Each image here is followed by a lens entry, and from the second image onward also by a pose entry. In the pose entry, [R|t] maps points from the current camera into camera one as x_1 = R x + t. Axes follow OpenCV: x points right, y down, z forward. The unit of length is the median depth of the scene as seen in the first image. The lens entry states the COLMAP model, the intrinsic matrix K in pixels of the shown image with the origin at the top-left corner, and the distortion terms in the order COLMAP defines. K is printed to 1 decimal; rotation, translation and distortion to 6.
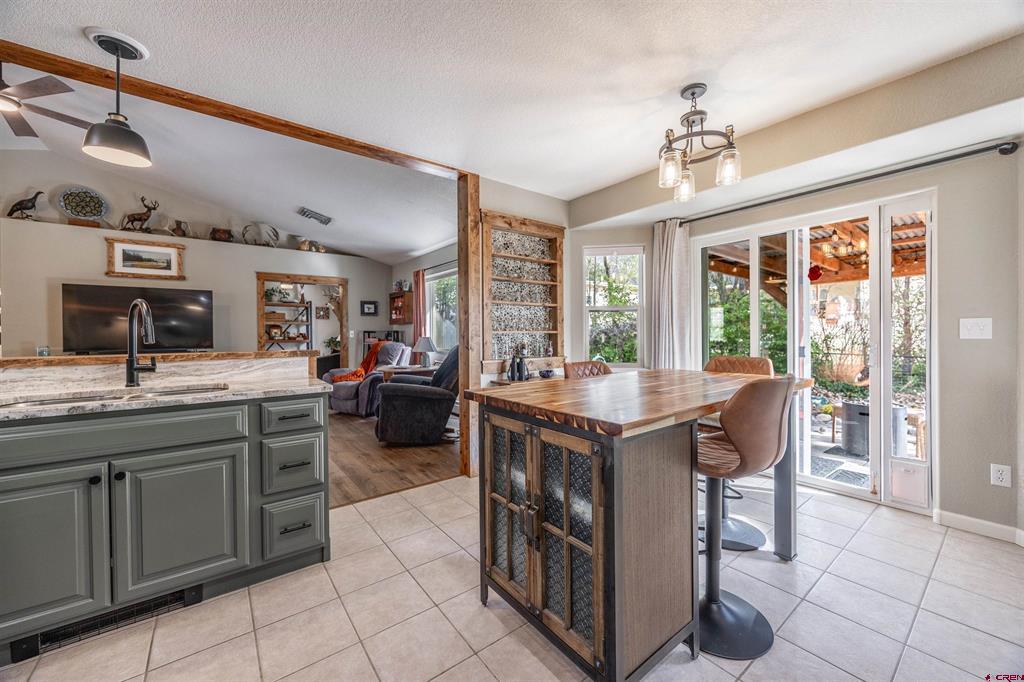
lens RADIAL K [[389.2, 0, 510.8], [0, 389.2, 338.3], [0, 0, 1]] dist [-0.001569, -0.000624]
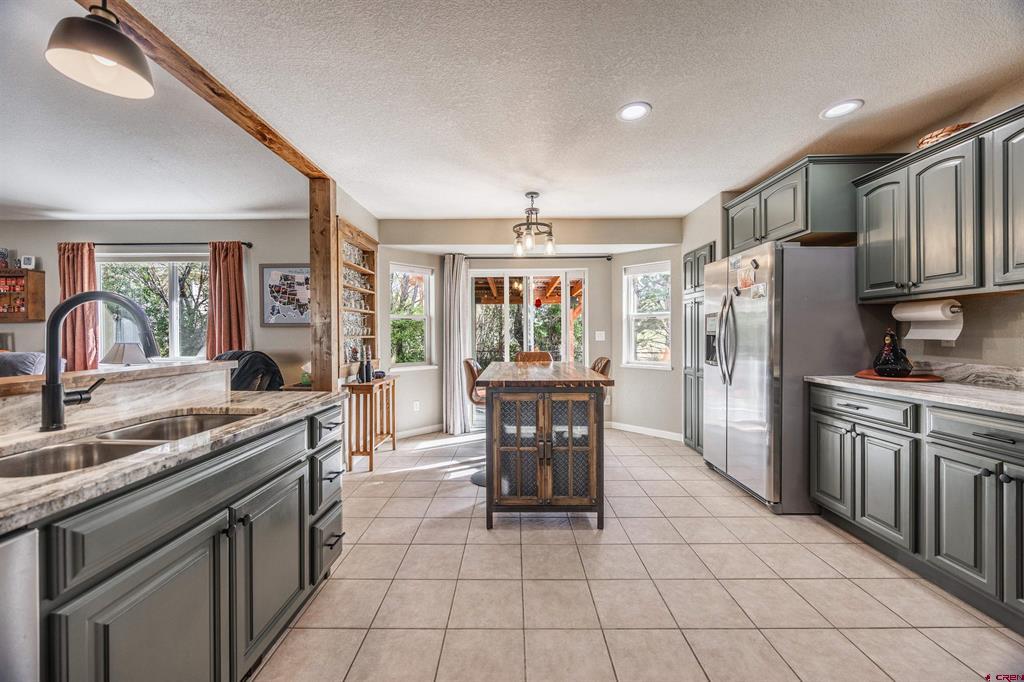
lens RADIAL K [[389.2, 0, 505.0], [0, 389.2, 338.7], [0, 0, 1]] dist [-0.001569, -0.000624]
pose [[0.616325, -0.004792, 0.787477, -0.376085], [0.008564, 0.999963, -0.000617, -0.004610], [-0.787445, 0.007124, 0.616344, 0.022395]]
